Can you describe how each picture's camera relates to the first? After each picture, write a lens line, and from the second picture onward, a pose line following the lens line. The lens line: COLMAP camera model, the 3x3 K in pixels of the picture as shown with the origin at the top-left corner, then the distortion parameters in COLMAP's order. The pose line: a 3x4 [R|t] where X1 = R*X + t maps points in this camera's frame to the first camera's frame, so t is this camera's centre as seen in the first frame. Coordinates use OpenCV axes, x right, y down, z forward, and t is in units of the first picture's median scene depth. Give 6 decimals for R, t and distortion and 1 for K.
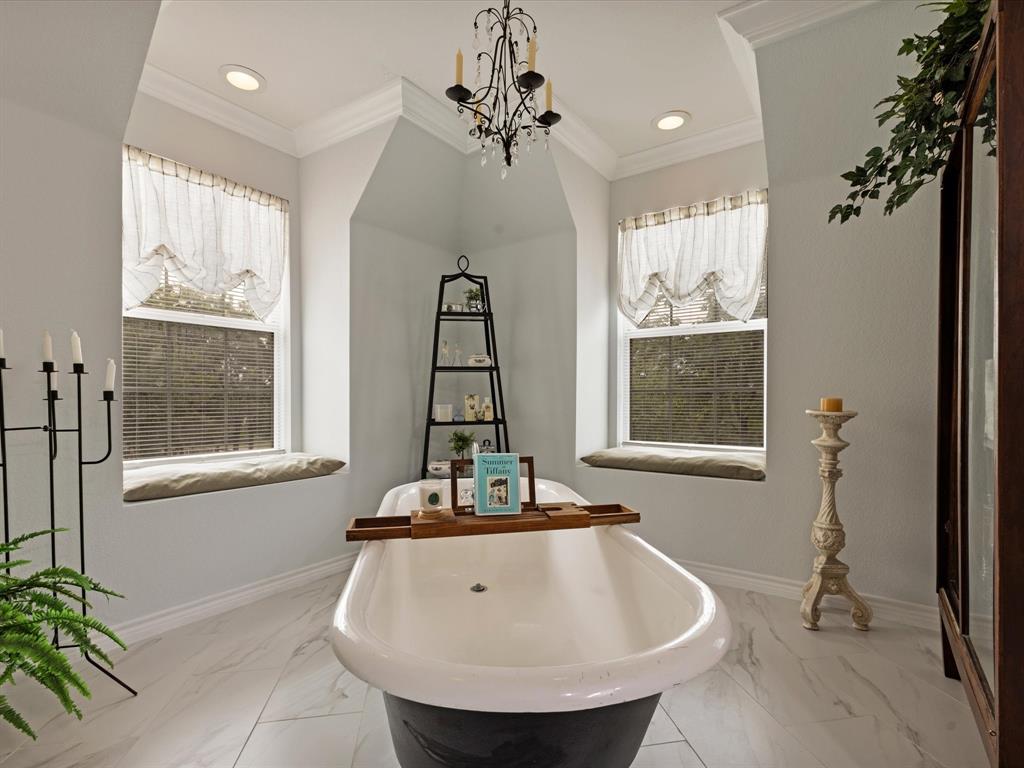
lens RADIAL K [[510.7, 0, 512.0], [0, 510.7, 384.0], [0, 0, 1]] dist [-0.000364, -0.000034]
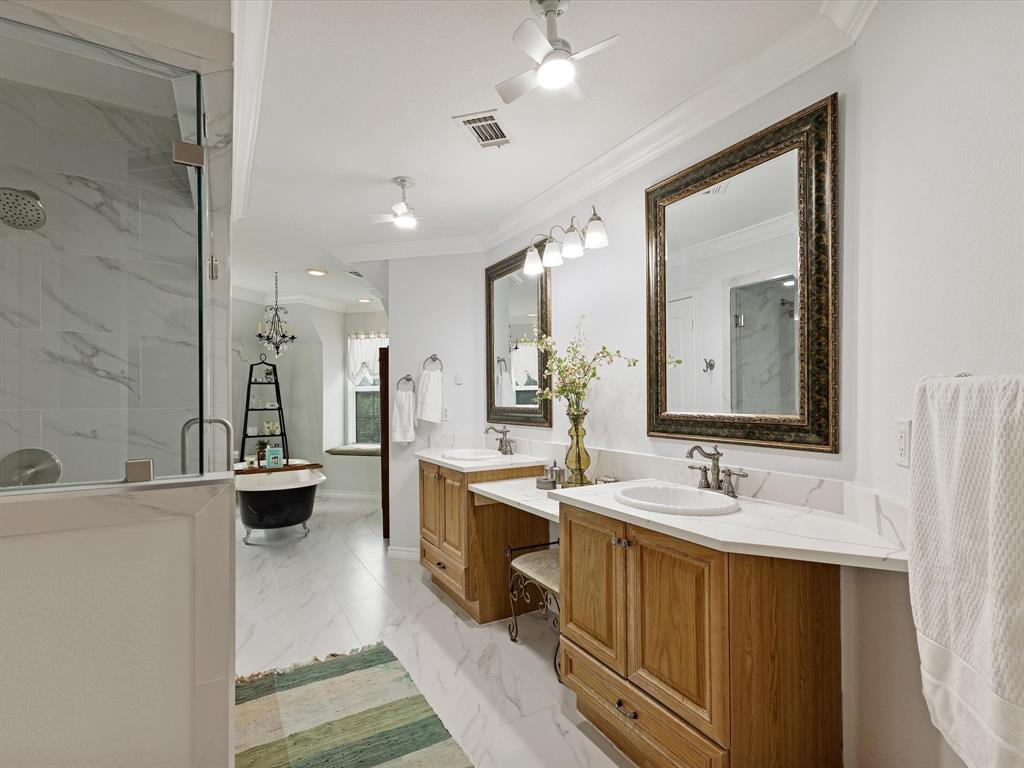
lens RADIAL K [[510.7, 0, 512.0], [0, 510.7, 384.0], [0, 0, 1]] dist [-0.000364, -0.000034]
pose [[0.939685, -0.001351, 0.342038, 0.137836], [0.000693, 0.999998, 0.002047, -0.133192], [-0.342040, -0.001687, 0.939684, -1.233927]]
